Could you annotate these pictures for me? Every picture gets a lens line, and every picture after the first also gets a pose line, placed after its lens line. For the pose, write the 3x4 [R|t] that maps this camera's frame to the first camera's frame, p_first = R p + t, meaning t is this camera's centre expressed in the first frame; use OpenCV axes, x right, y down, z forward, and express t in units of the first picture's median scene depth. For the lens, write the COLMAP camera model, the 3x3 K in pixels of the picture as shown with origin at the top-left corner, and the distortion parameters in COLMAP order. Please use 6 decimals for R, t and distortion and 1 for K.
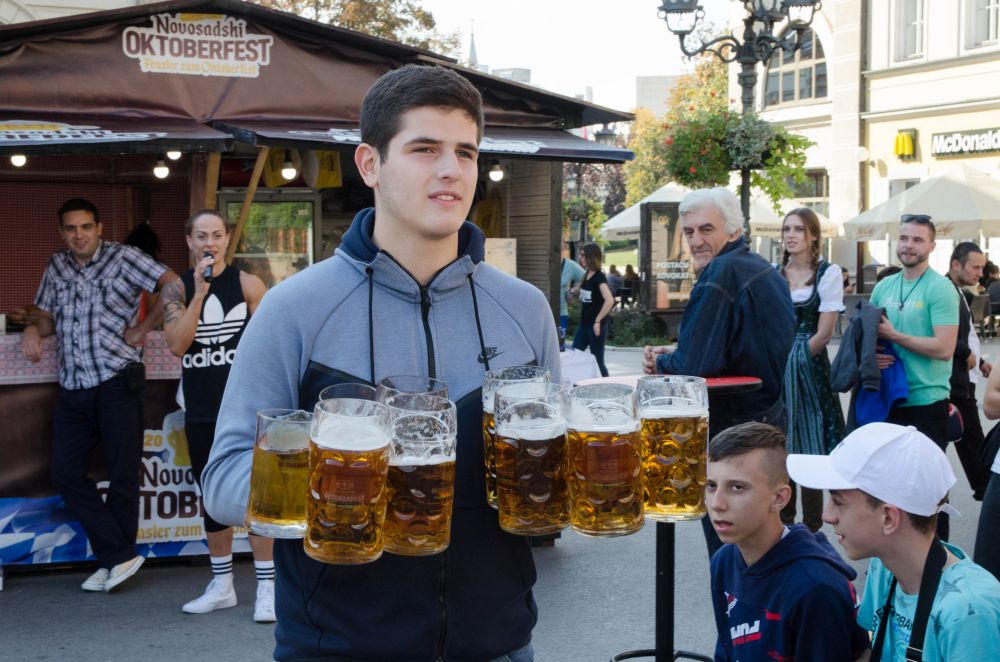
lens RADIAL K [[1775.0, 0, 507.6], [0, 1775.0, 352.4], [0, 0, 1]] dist [0.131710, 0.000000]
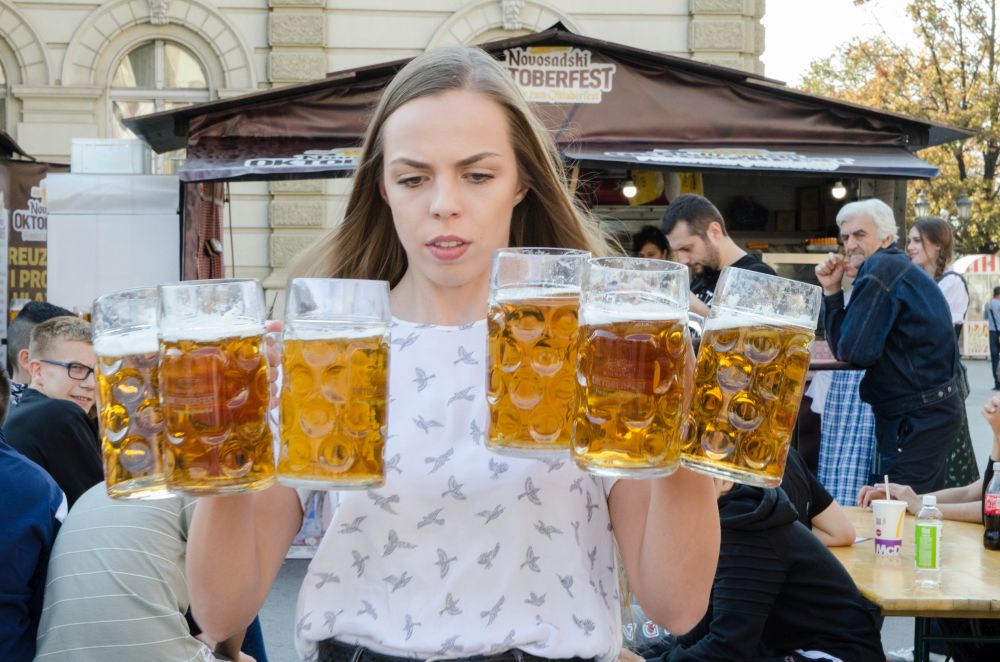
lens RADIAL K [[2303.1, 0, 471.3], [0, 2303.1, 321.5], [0, 0, 1]] dist [0.198481, 0.000000]
pose [[0.941502, 0.015927, -0.336632, 0.260093], [-0.031866, 0.998615, -0.041874, 0.038827], [0.335499, 0.050152, 0.940705, -0.333196]]
